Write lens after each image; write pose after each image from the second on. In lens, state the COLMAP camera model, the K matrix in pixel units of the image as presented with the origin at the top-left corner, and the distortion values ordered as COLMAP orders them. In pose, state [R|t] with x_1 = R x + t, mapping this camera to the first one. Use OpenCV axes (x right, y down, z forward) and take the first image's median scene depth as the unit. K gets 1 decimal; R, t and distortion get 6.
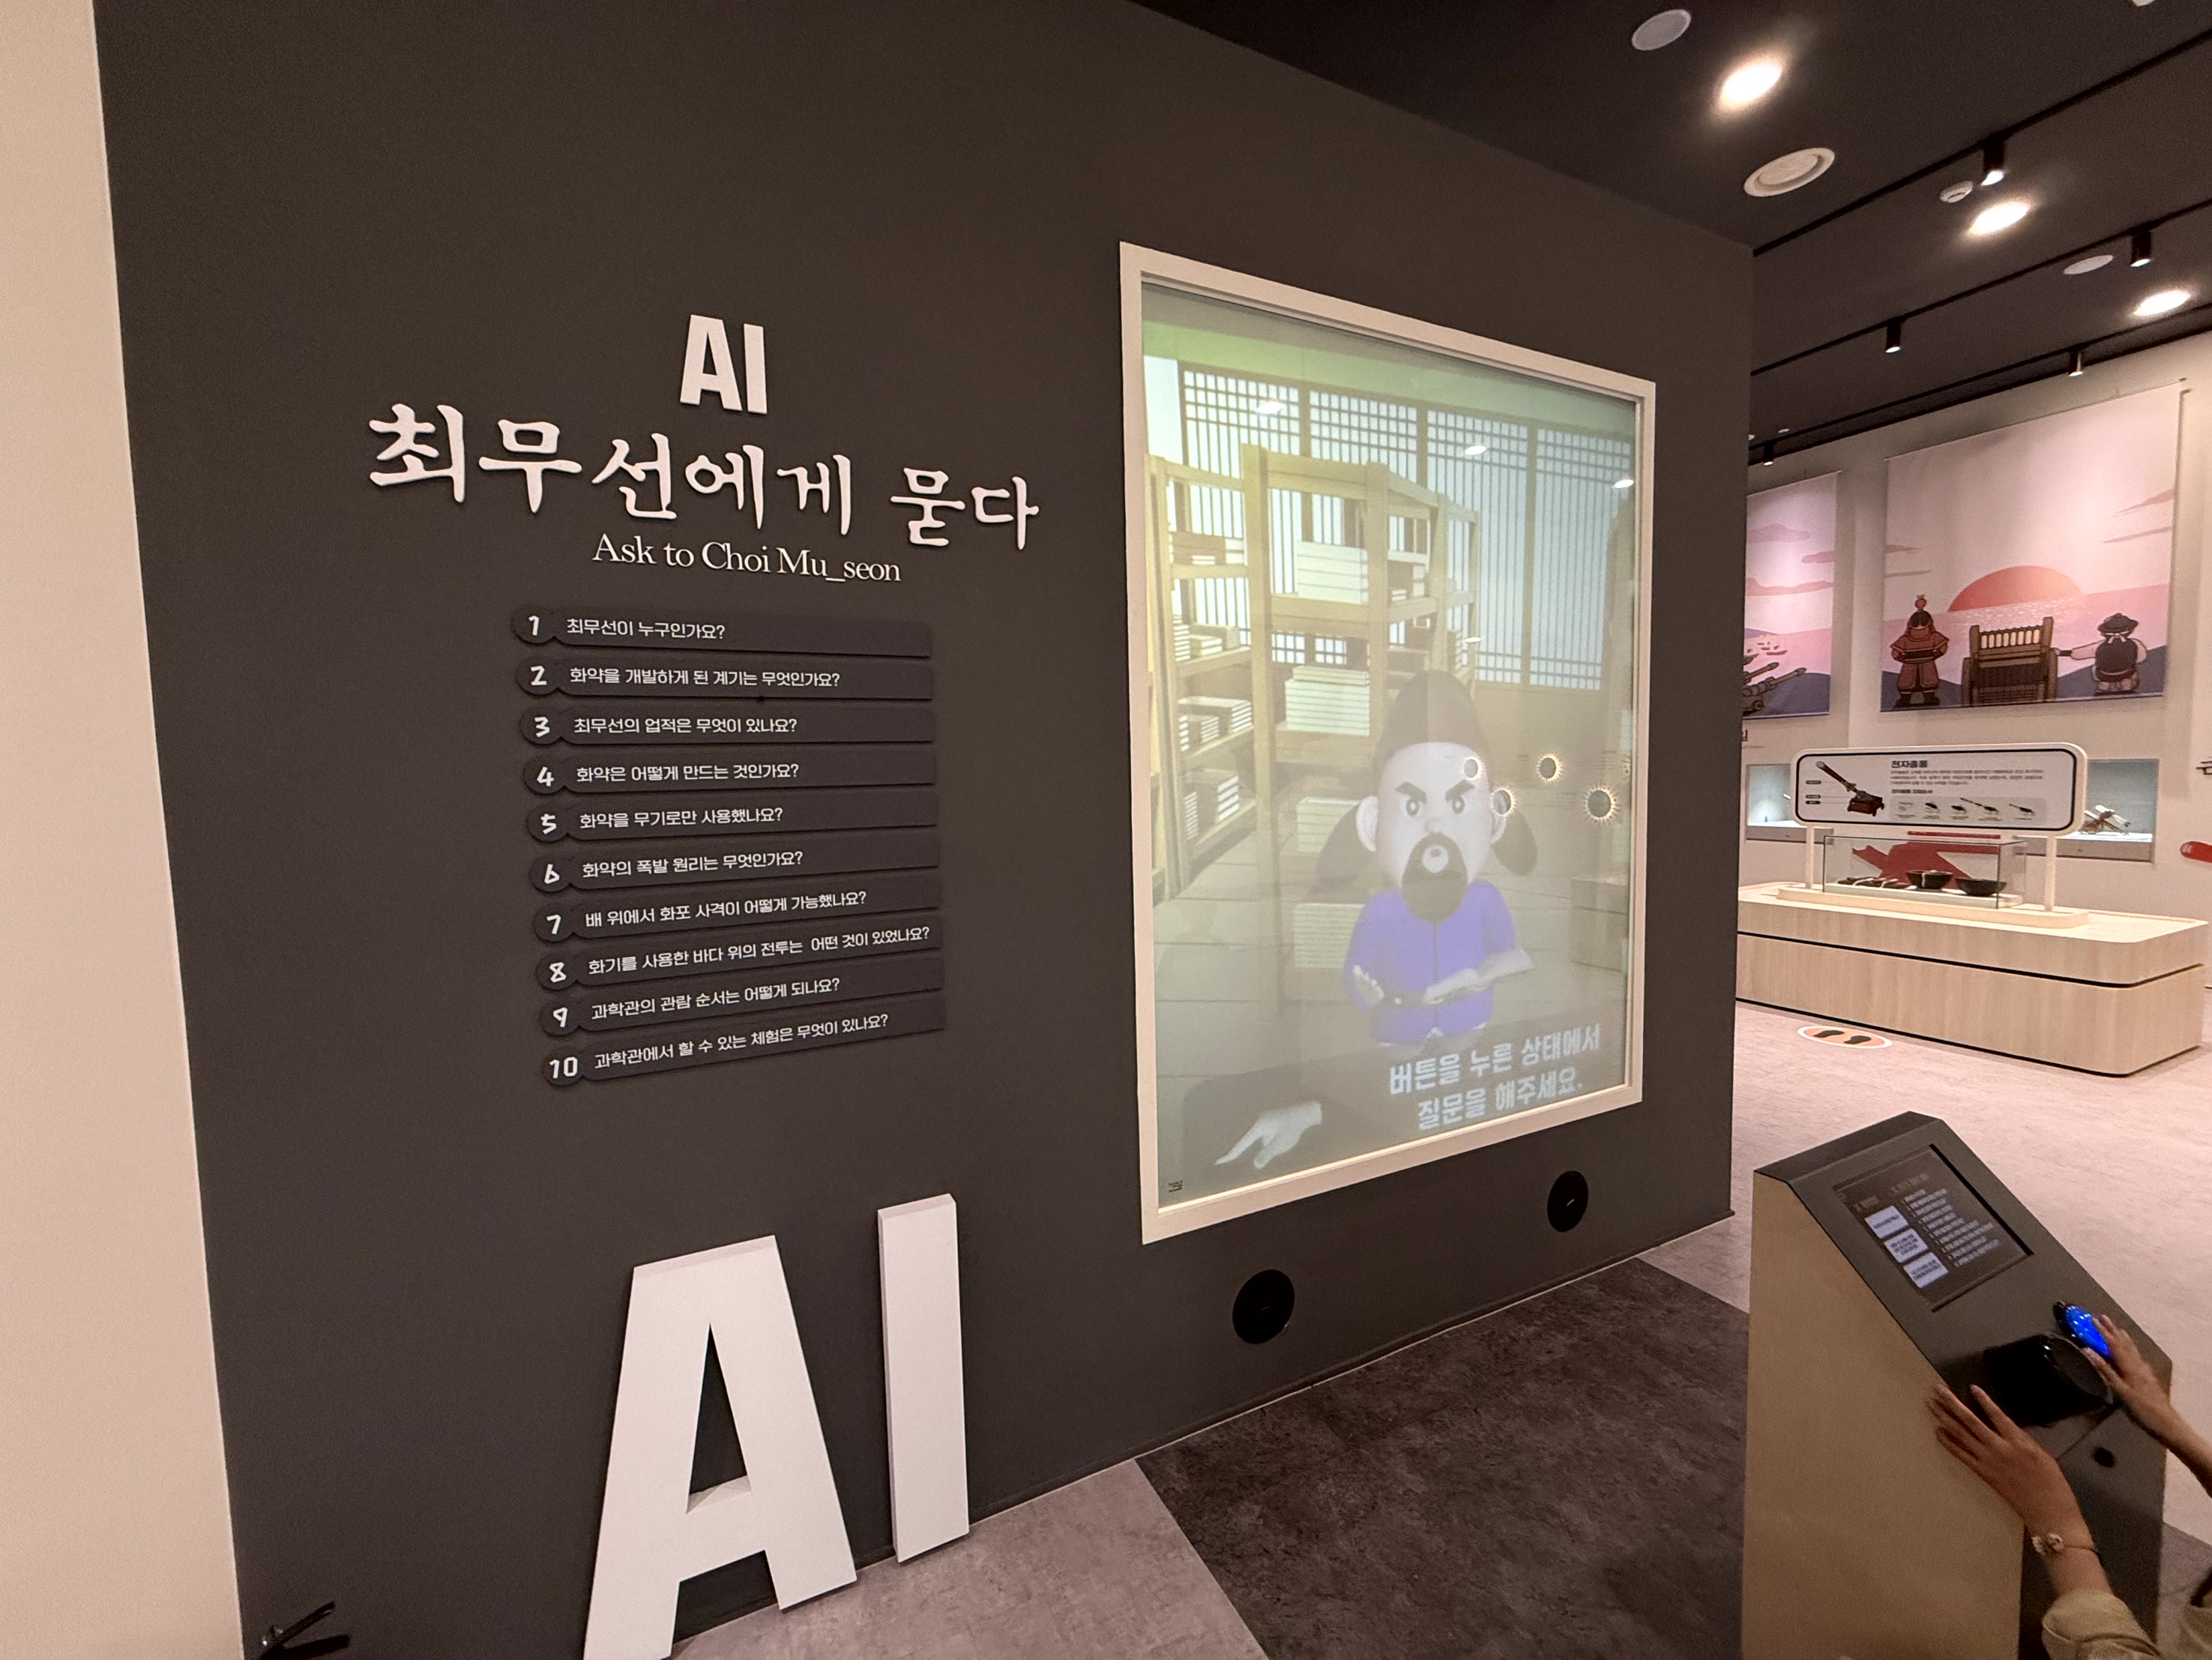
lens RADIAL K [[891.5, 0, 1116.0], [0, 891.5, 831.4], [0, 0, 1]] dist [0.001425, 0.000211]
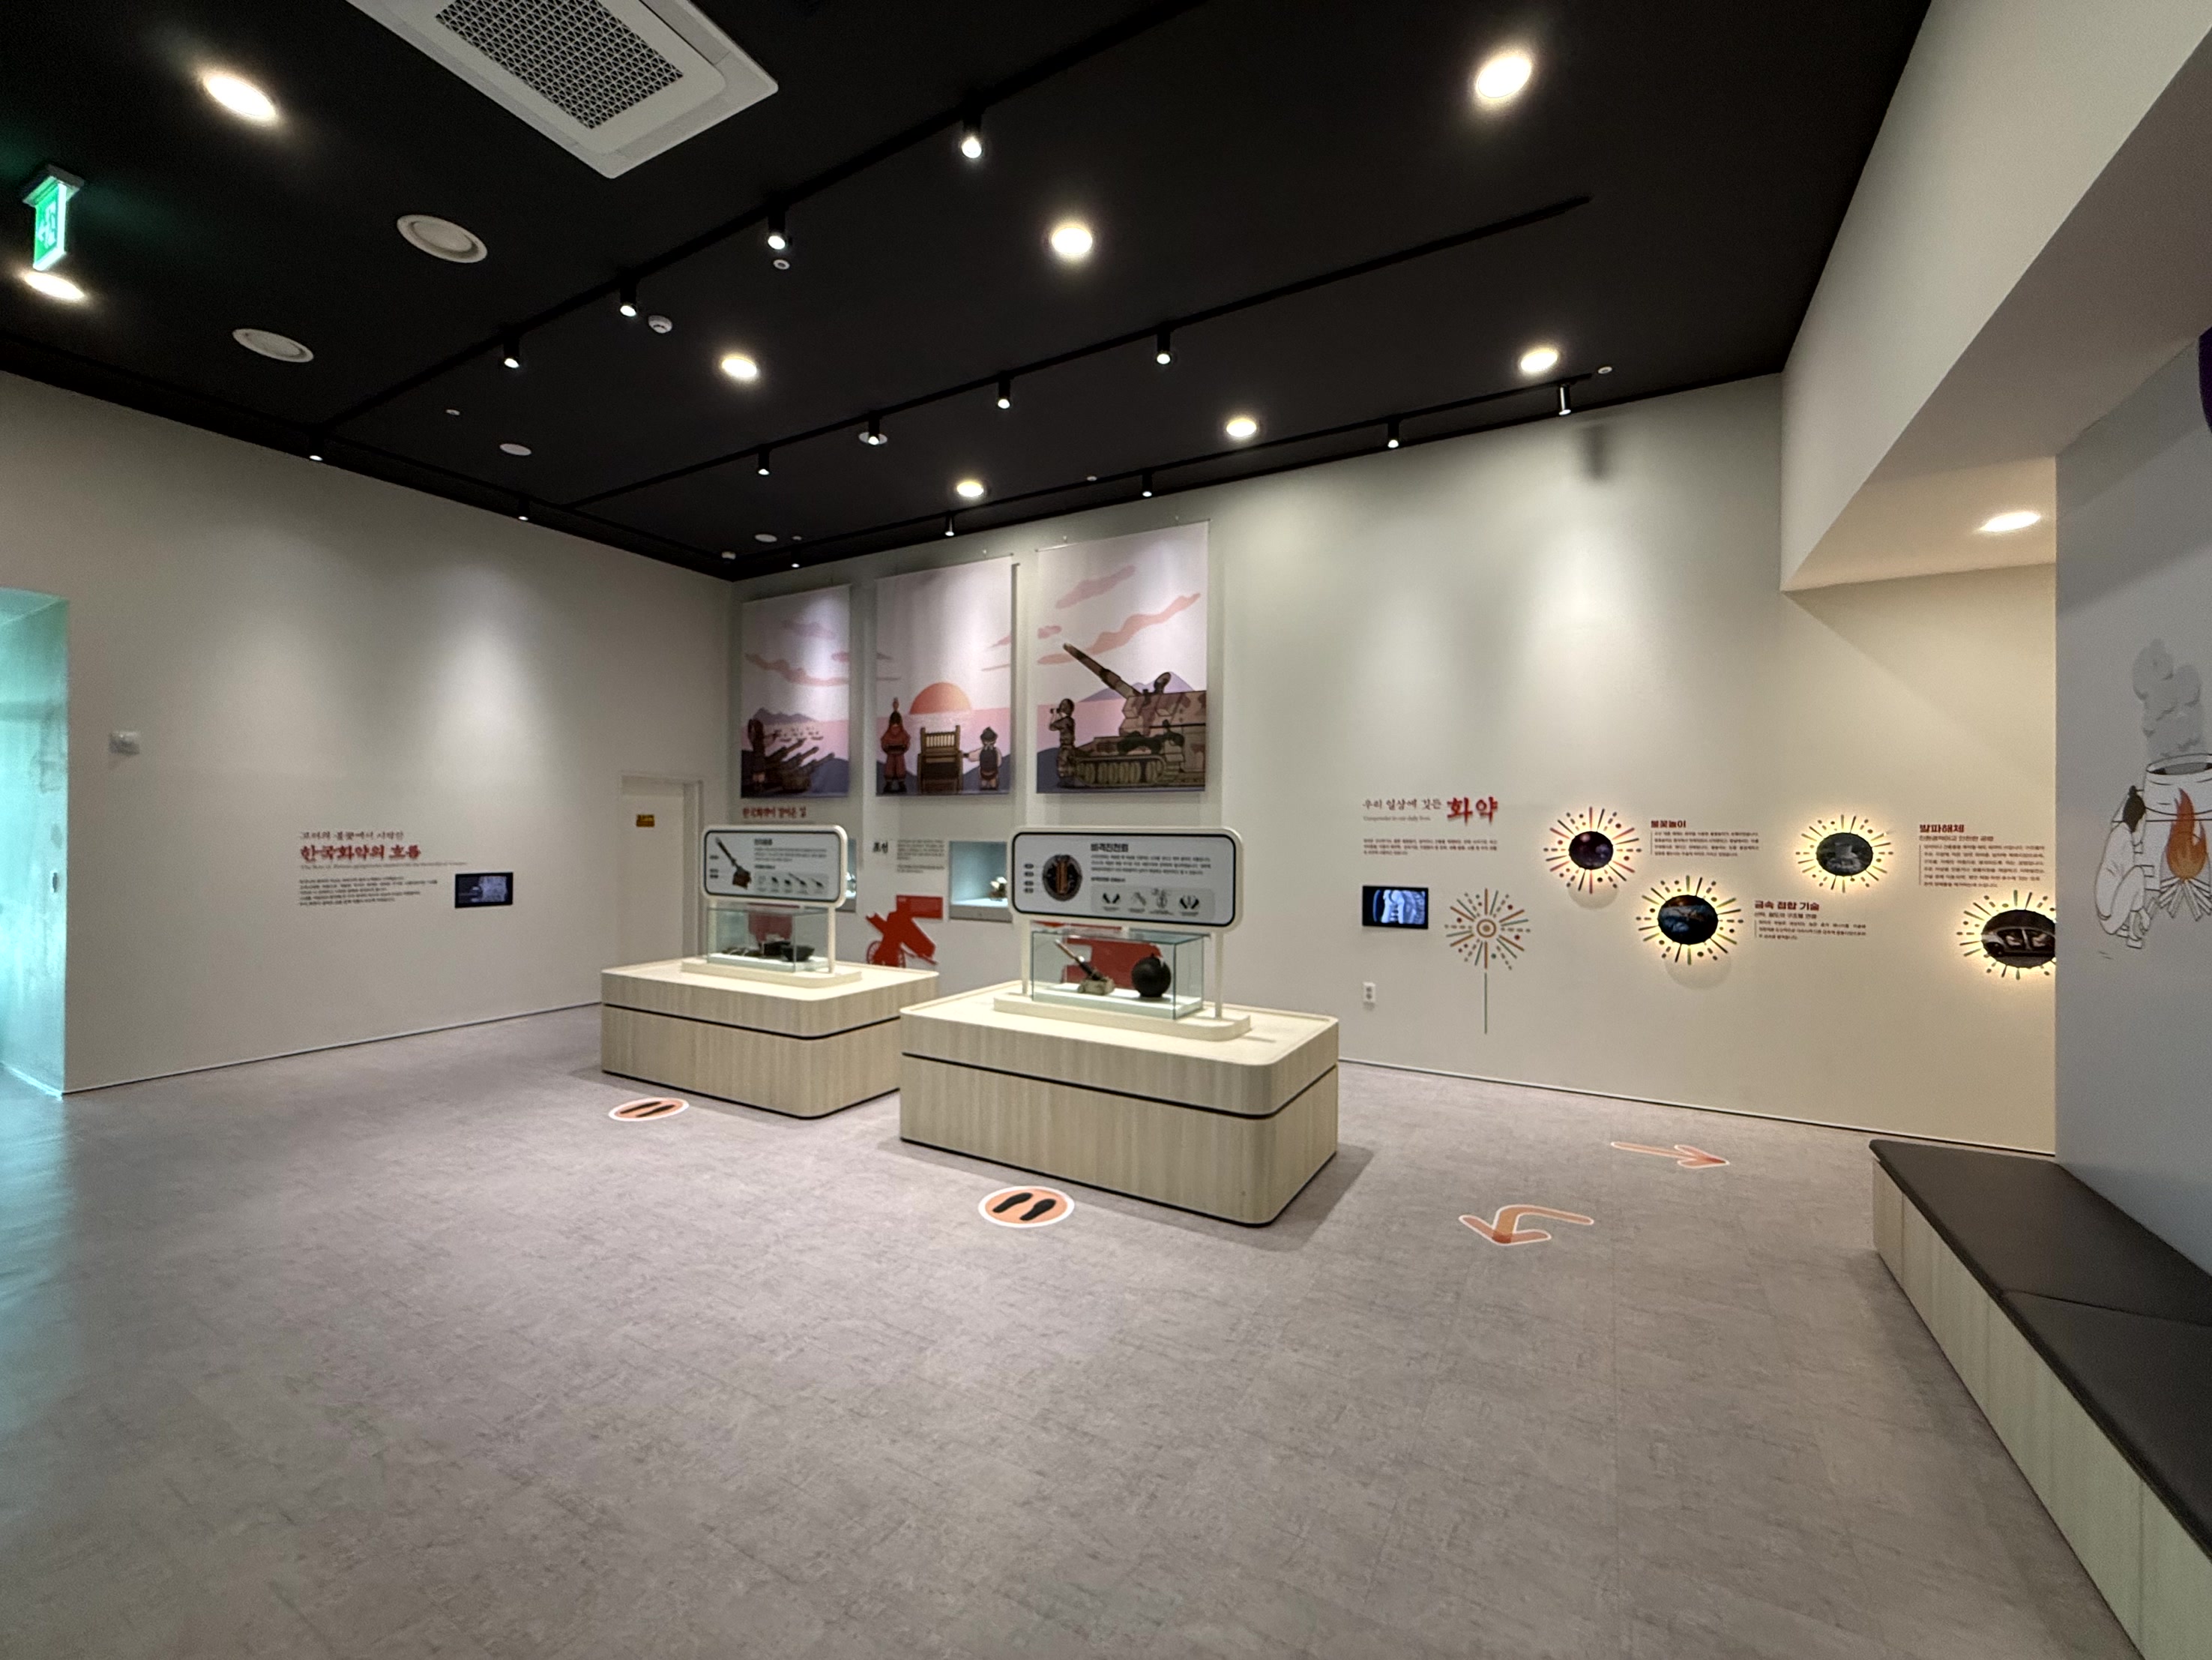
lens RADIAL K [[891.5, 0, 1117.7], [0, 891.5, 829.6], [0, 0, 1]] dist [0.001425, 0.000211]
pose [[0.819862, 0.030643, 0.571741, 0.521434], [0.014103, 0.997183, -0.073668, -0.002996], [-0.572388, 0.068461, 0.817120, -0.118526]]
